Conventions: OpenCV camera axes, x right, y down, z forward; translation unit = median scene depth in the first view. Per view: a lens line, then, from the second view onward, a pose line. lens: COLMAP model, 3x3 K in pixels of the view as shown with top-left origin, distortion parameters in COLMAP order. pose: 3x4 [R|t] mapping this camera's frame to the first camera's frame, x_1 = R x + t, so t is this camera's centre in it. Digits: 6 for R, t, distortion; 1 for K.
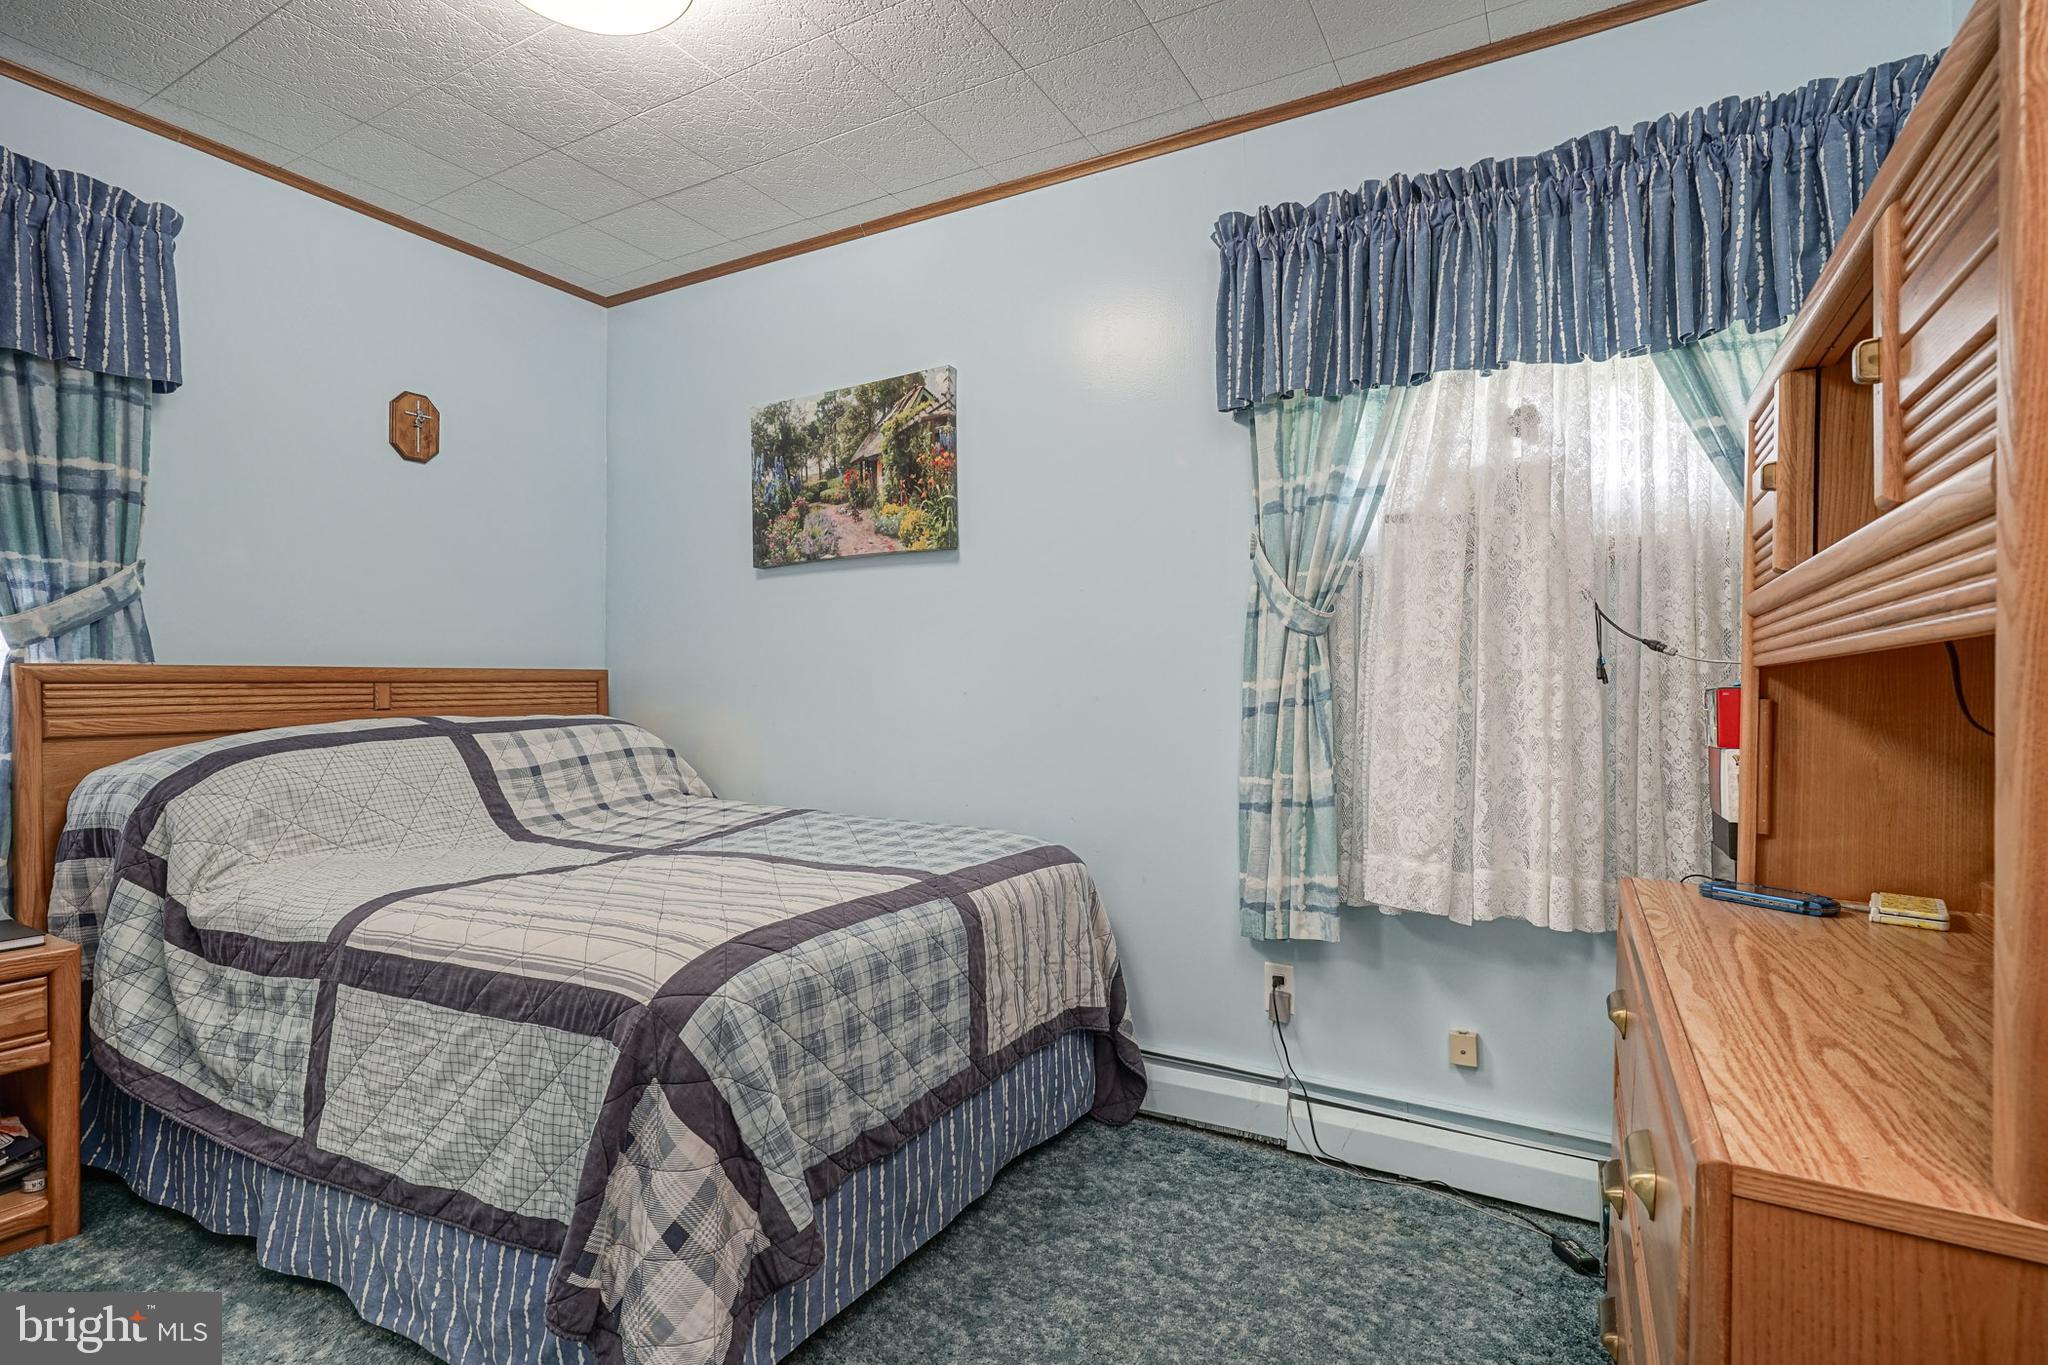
lens RADIAL K [[993.2, 0, 1026.4], [0, 993.2, 690.5], [0, 0, 1]] dist [-0.011194, 0.005558]
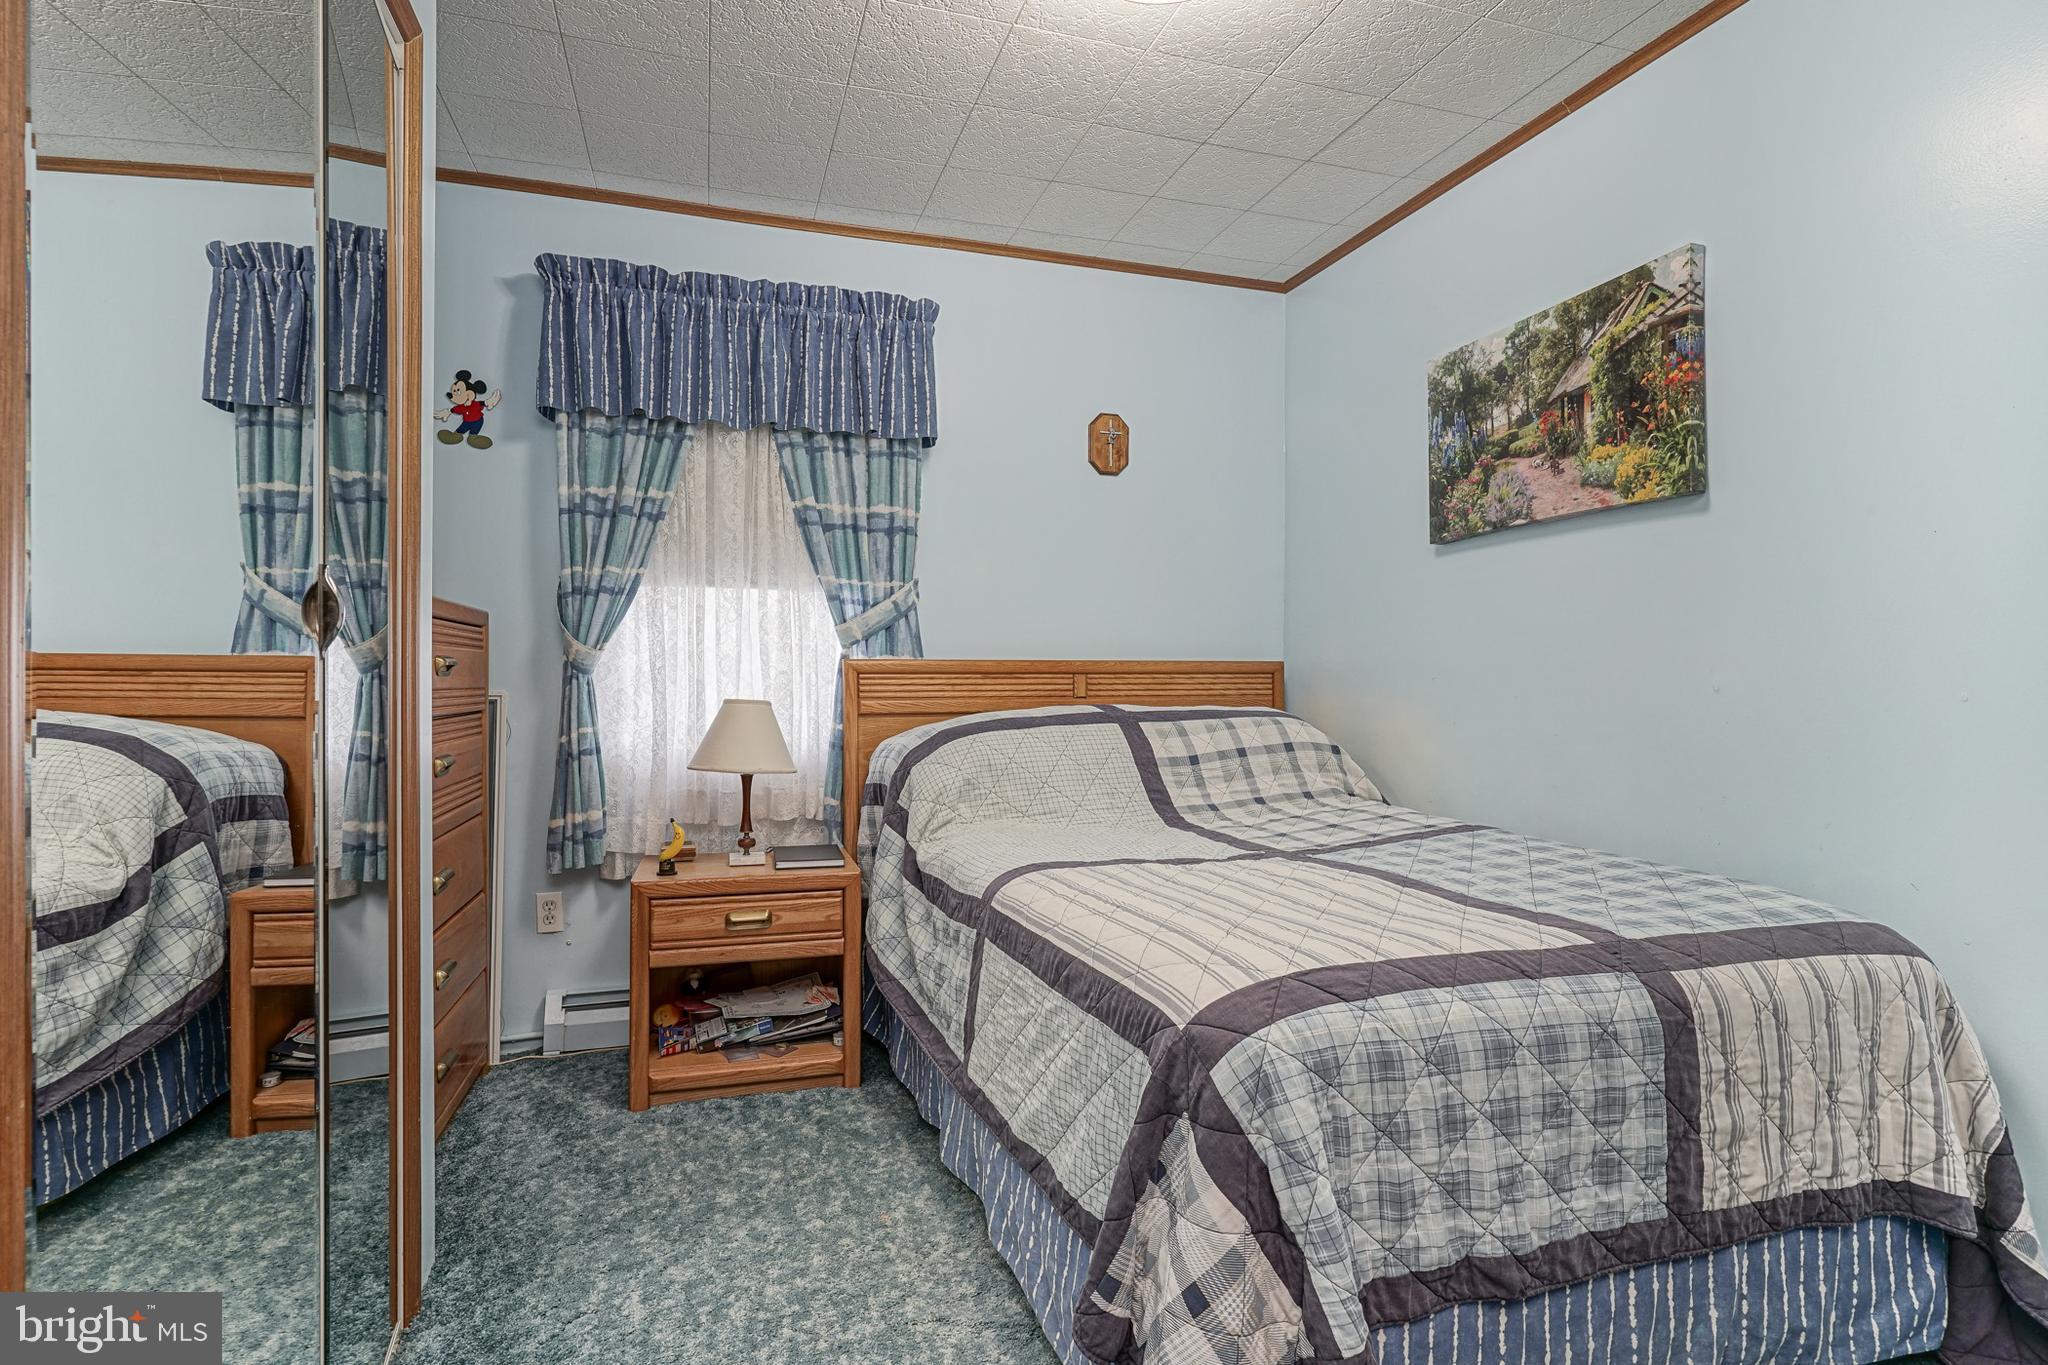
lens RADIAL K [[993.2, 0, 952.7], [0, 993.2, 685.9], [0, 0, 1]] dist [-0.011194, 0.005558]
pose [[0.715065, 0.010192, -0.698983, 0.058089], [-0.007976, 0.999948, 0.006421, -0.000593], [0.699012, 0.000984, 0.715109, 0.120610]]
